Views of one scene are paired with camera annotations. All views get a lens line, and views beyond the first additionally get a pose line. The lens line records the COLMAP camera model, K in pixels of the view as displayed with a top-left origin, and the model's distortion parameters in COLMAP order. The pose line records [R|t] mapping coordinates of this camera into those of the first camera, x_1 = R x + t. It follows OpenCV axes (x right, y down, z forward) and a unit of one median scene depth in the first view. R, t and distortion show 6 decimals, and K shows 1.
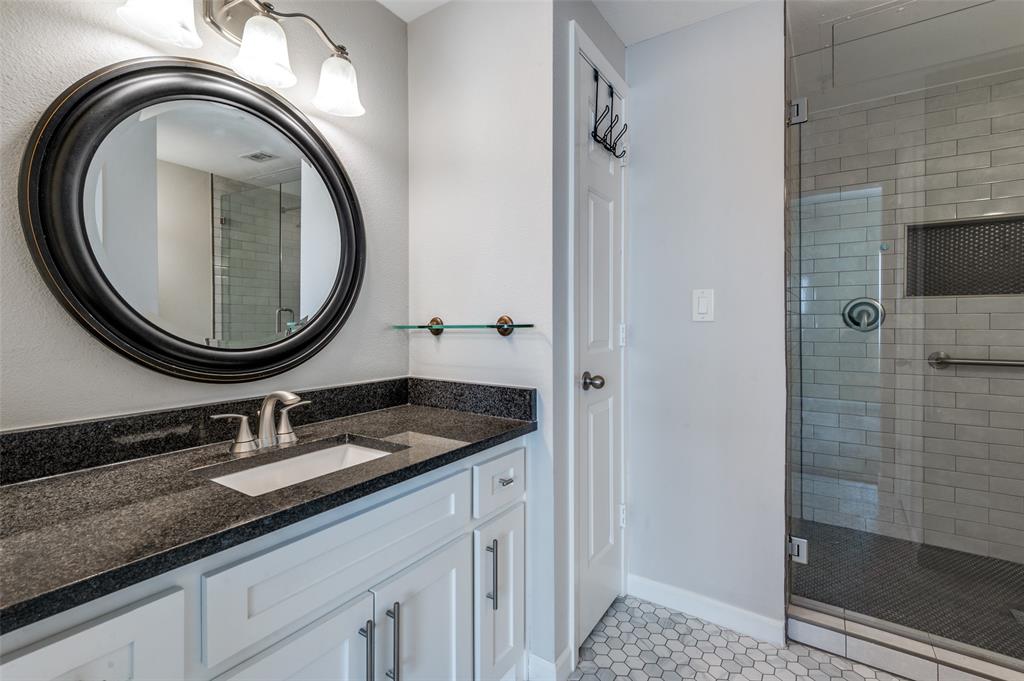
lens RADIAL K [[473.5, 0, 522.2], [0, 473.5, 326.4], [0, 0, 1]] dist [-0.001621, -0.010823]
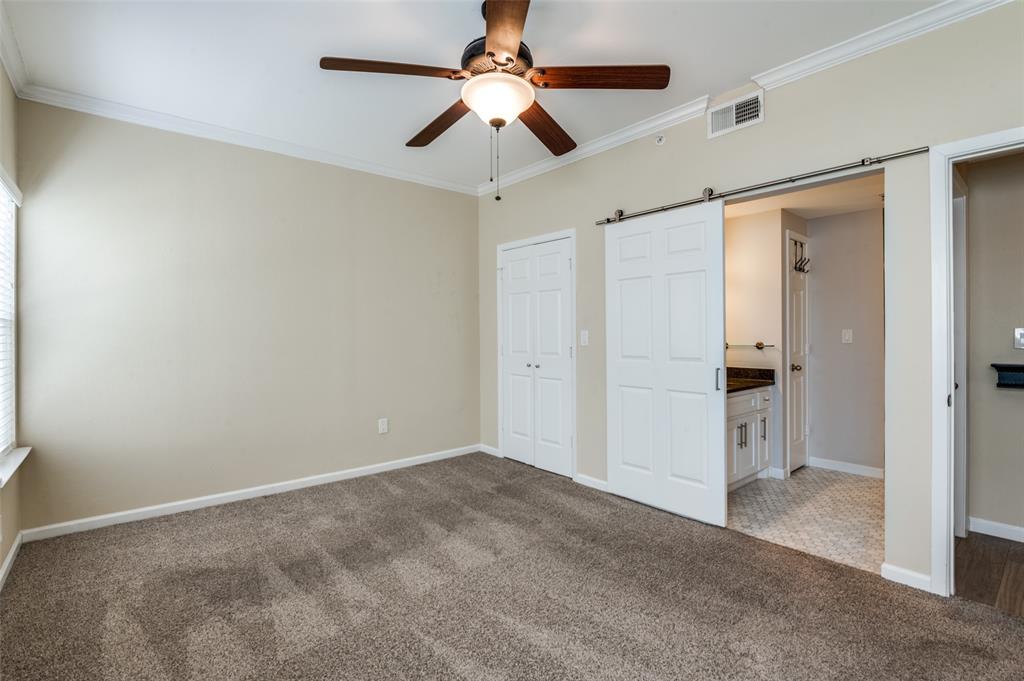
lens RADIAL K [[473.5, 0, 522.2], [0, 473.5, 326.4], [0, 0, 1]] dist [-0.001621, -0.010823]
pose [[0.959287, -0.000657, -0.282433, -0.550853], [-0.002807, 0.999926, -0.011861, -0.072045], [0.282420, 0.012171, 0.959214, -1.871135]]
